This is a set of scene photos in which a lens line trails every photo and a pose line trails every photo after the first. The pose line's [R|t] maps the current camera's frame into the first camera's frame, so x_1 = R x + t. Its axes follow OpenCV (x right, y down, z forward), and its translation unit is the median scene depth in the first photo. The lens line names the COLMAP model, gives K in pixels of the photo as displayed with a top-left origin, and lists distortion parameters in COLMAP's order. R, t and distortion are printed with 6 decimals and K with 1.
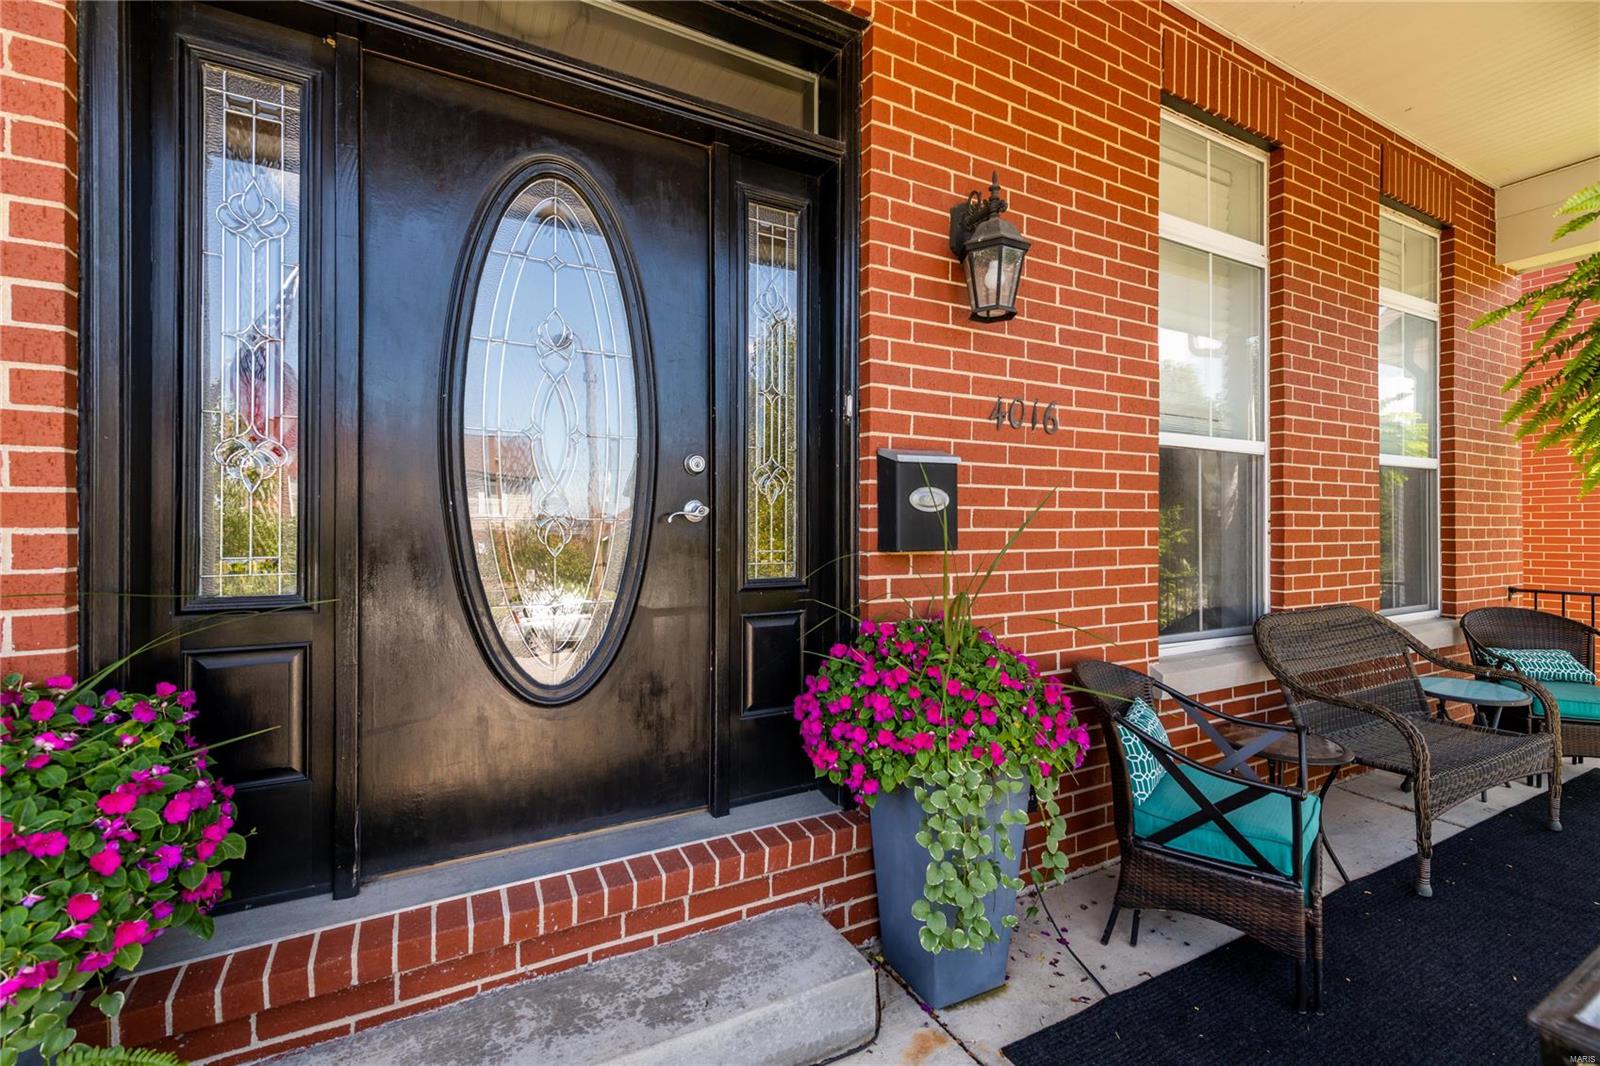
lens RADIAL K [[693.0, 0, 800.1], [0, 693.0, 527.4], [0, 0, 1]] dist [0.017565, -0.006780]
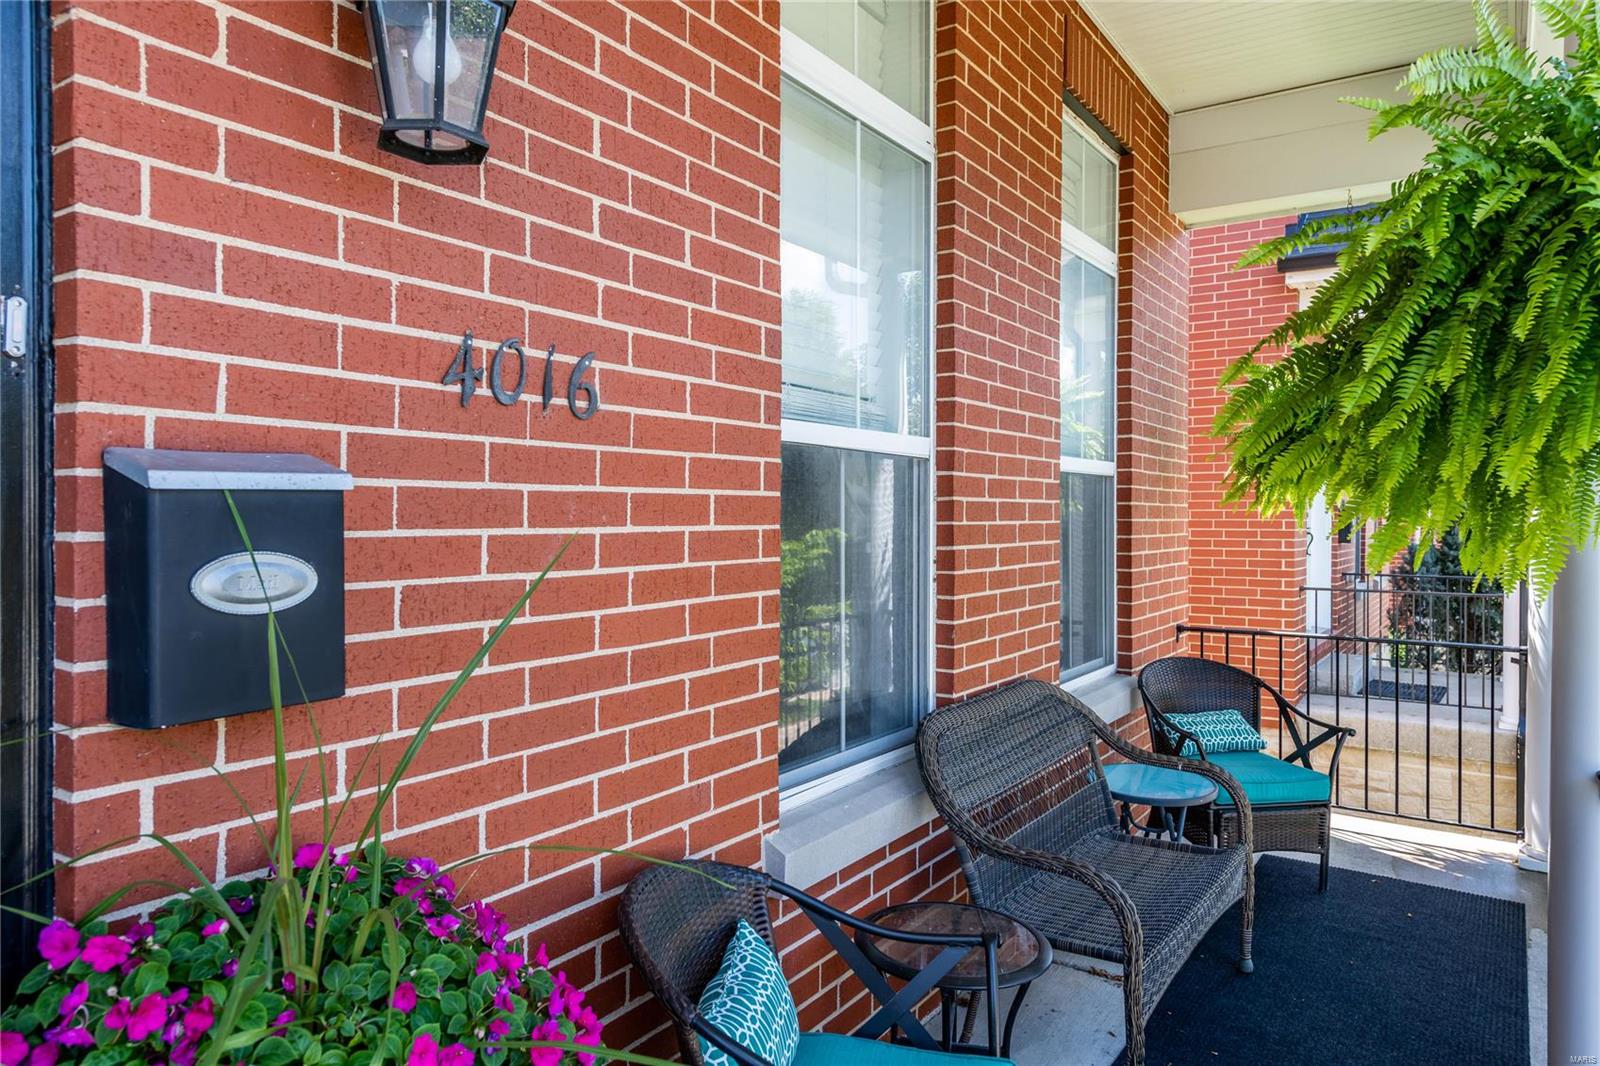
lens RADIAL K [[1040.2, 0, 797.4], [0, 1040.2, 529.3], [0, 0, 1]] dist [0.037192, -0.032241]
pose [[0.885875, -0.003651, 0.463909, 0.135865], [-0.003005, 0.999903, 0.013608, -0.059510], [-0.463914, -0.013449, 0.885778, 0.245808]]
